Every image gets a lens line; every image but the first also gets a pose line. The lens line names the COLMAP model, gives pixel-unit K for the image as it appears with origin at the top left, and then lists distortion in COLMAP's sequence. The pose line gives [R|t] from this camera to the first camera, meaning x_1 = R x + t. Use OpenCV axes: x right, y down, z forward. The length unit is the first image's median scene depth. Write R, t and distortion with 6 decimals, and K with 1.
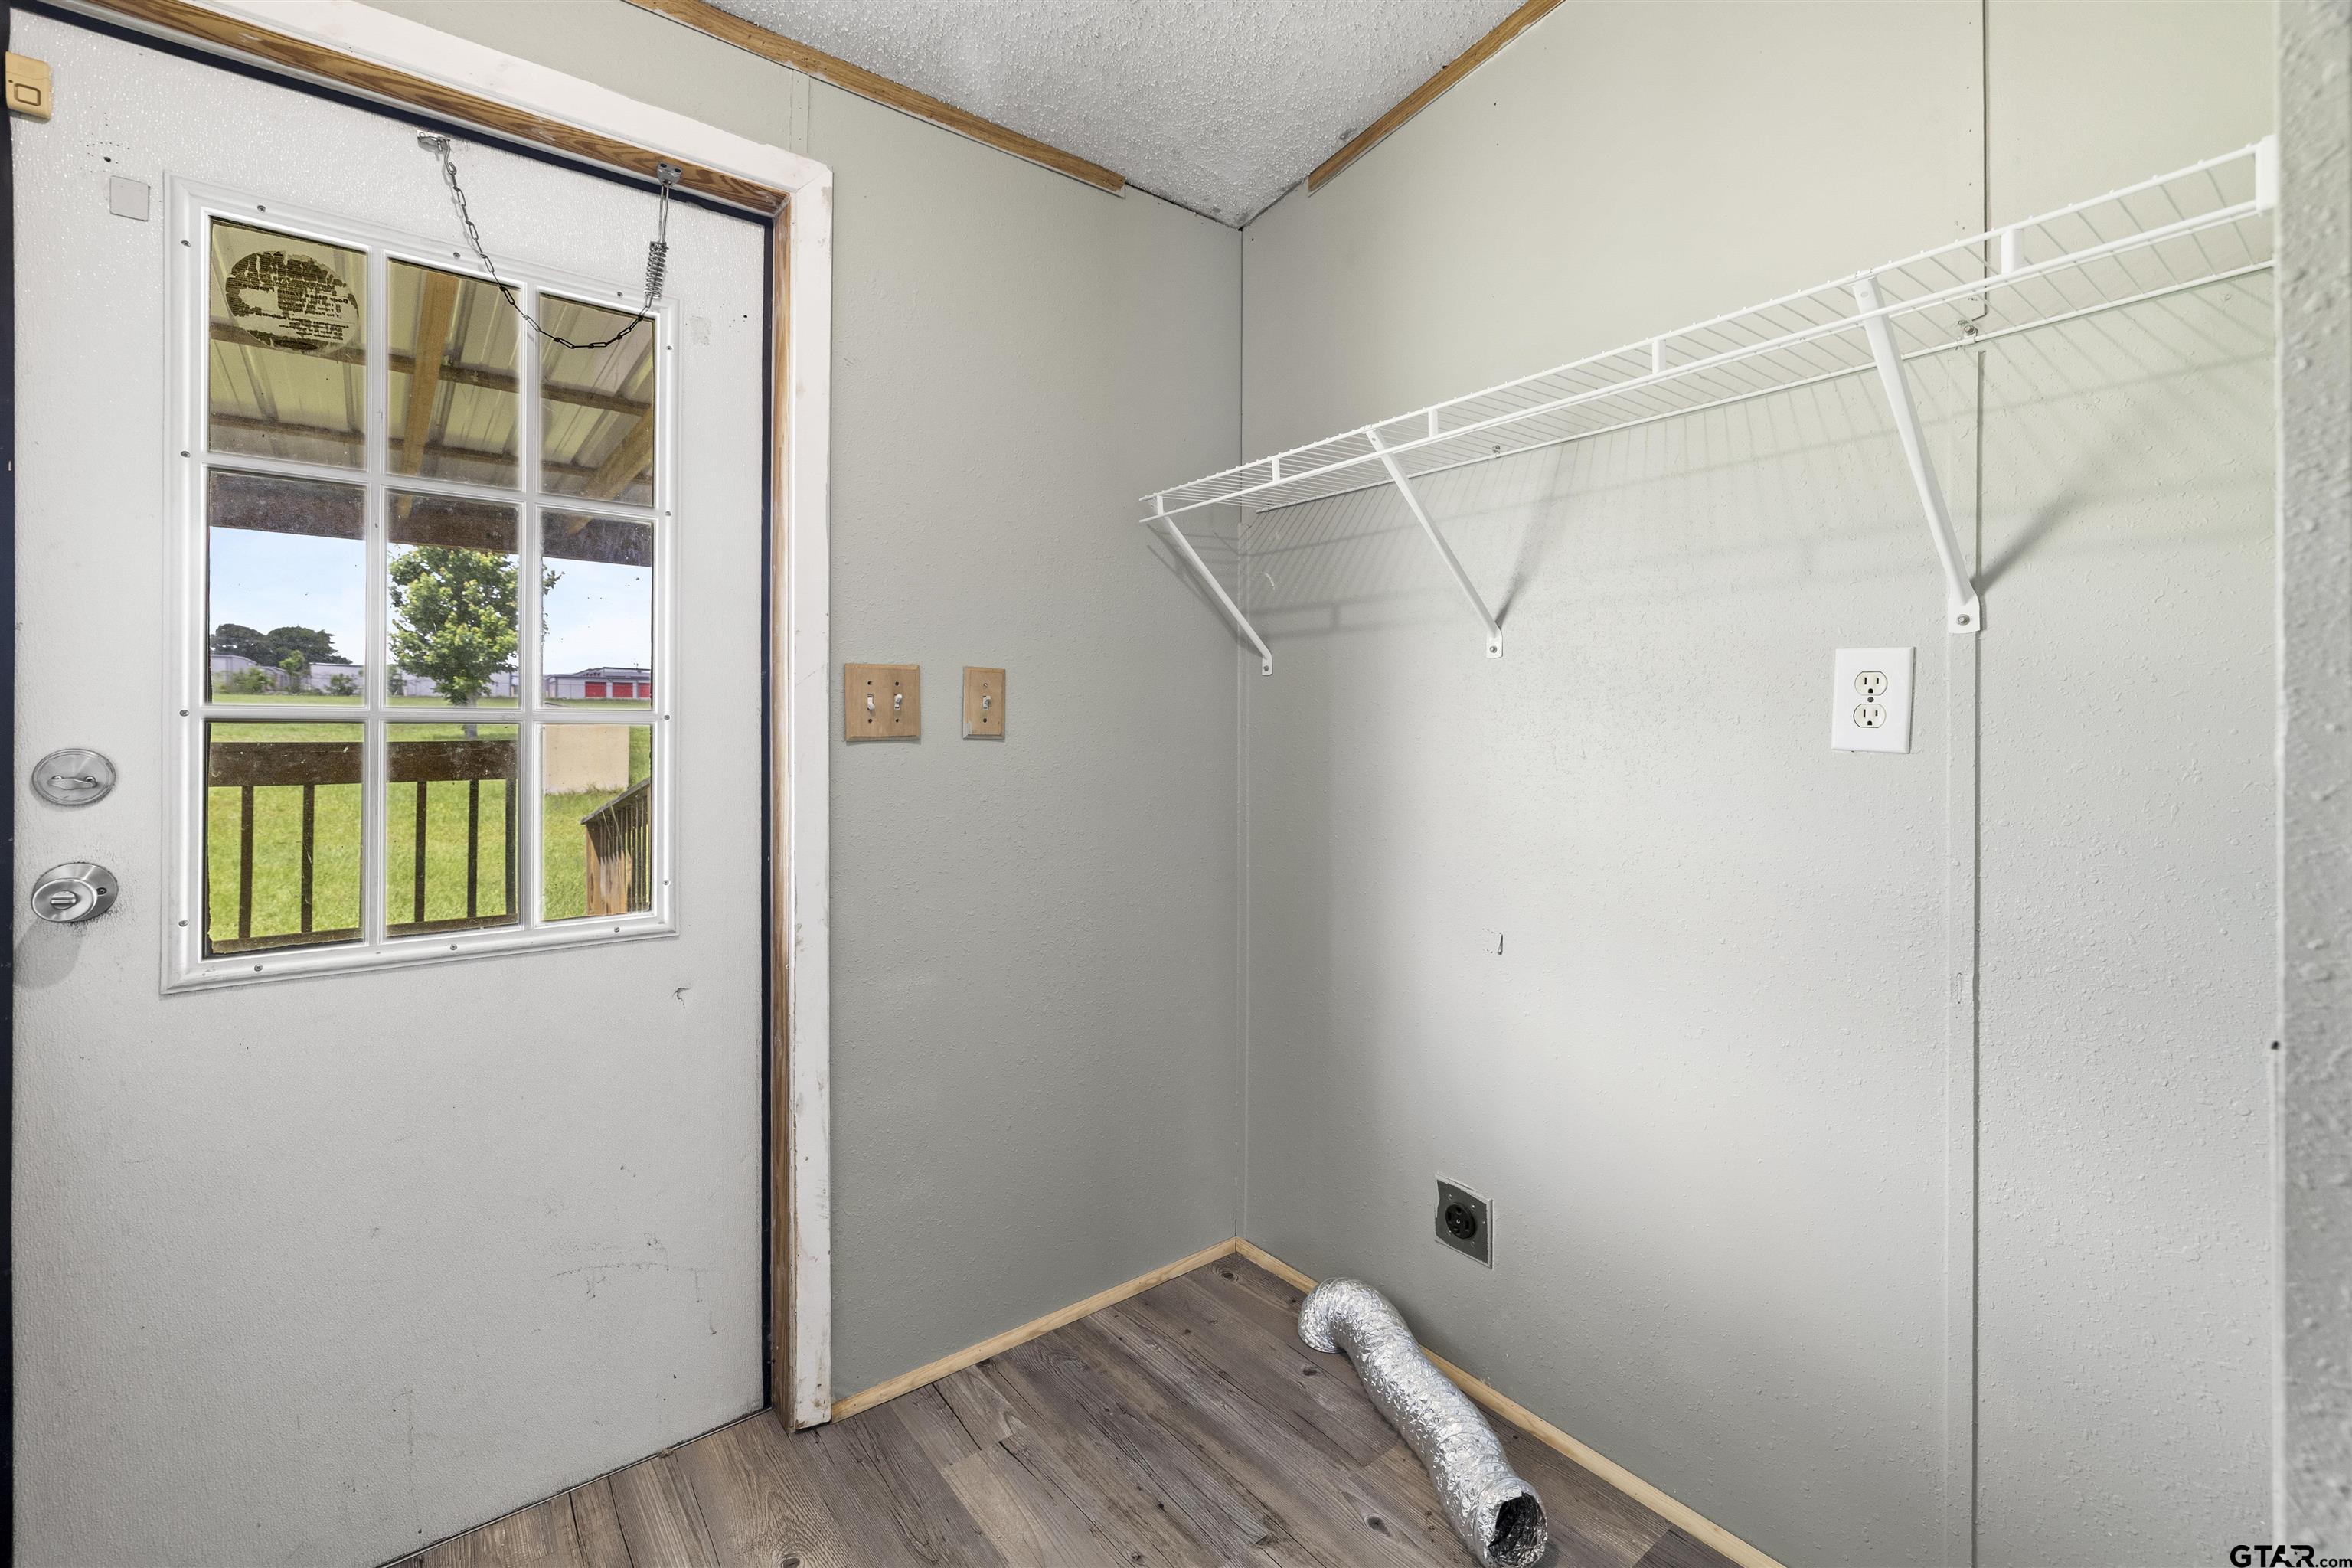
lens RADIAL K [[993.2, 0, 1166.3], [0, 993.2, 739.3], [0, 0, 1]] dist [0.002517, -0.000949]
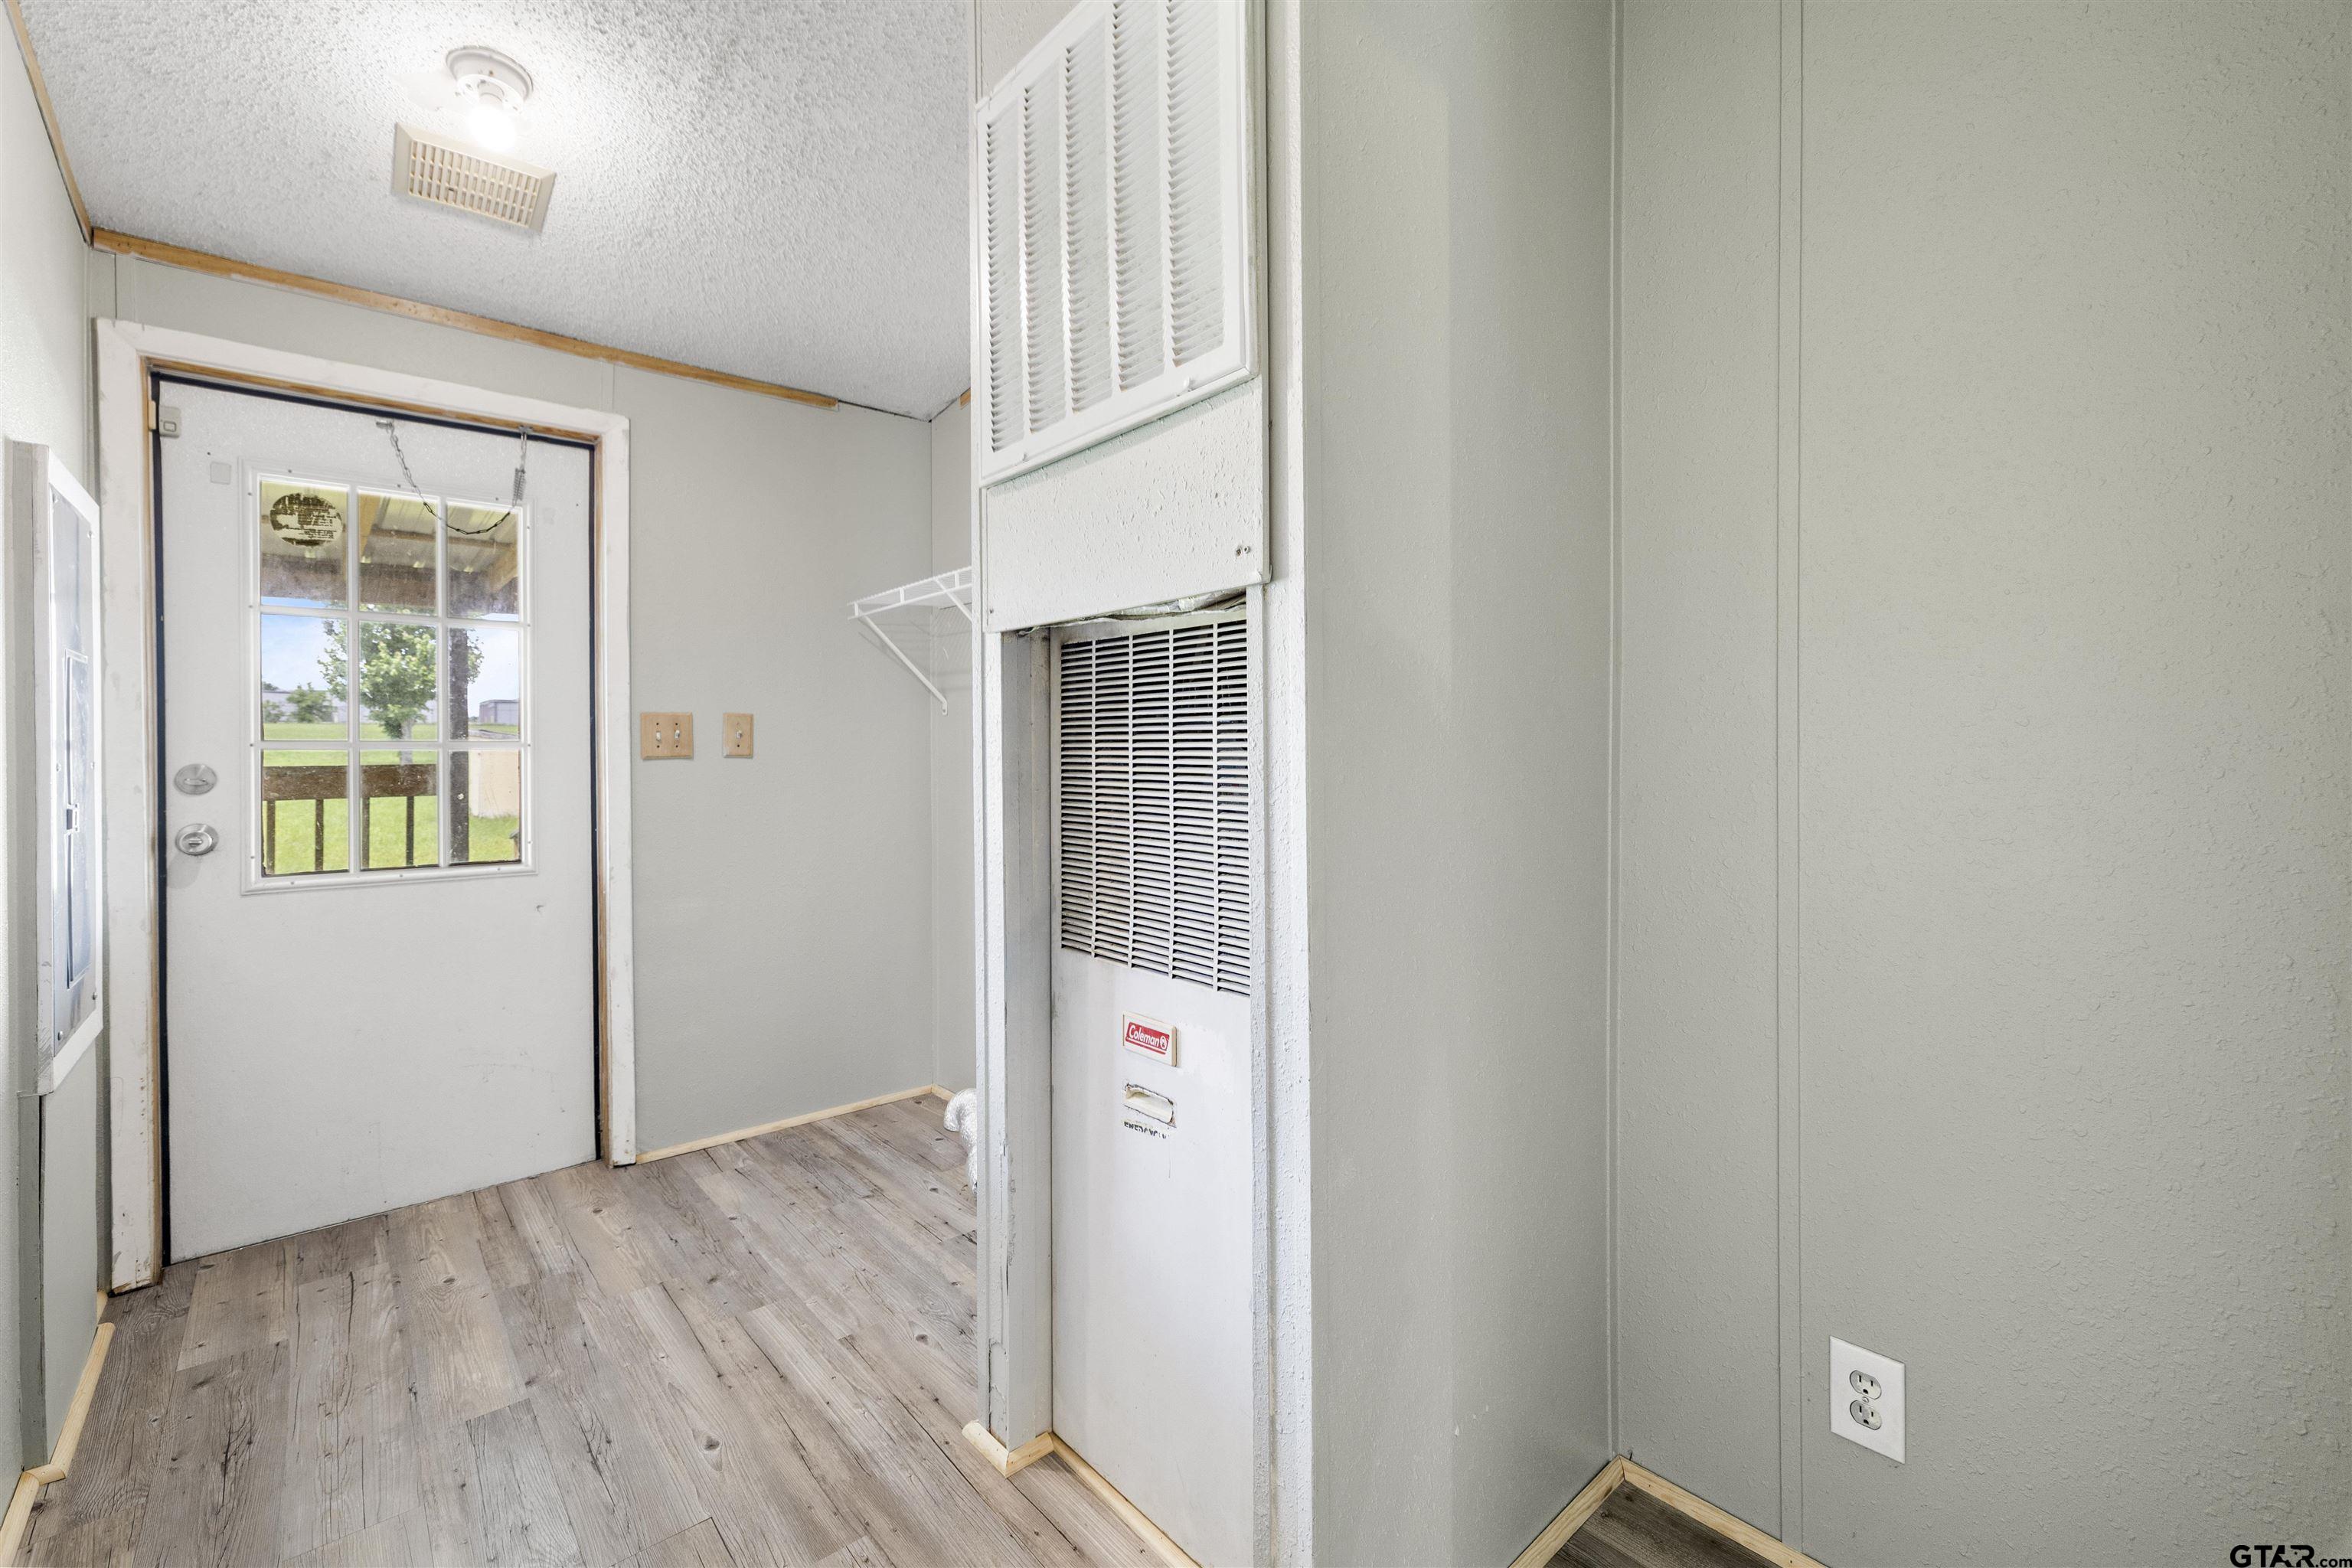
lens RADIAL K [[993.2, 0, 1175.3], [0, 993.2, 765.7], [0, 0, 1]] dist [0.002517, -0.000949]
pose [[0.998822, -0.007595, 0.047929, 0.498765], [0.007390, 0.999963, 0.004436, 0.012527], [-0.047960, -0.004077, 0.998841, -0.720584]]
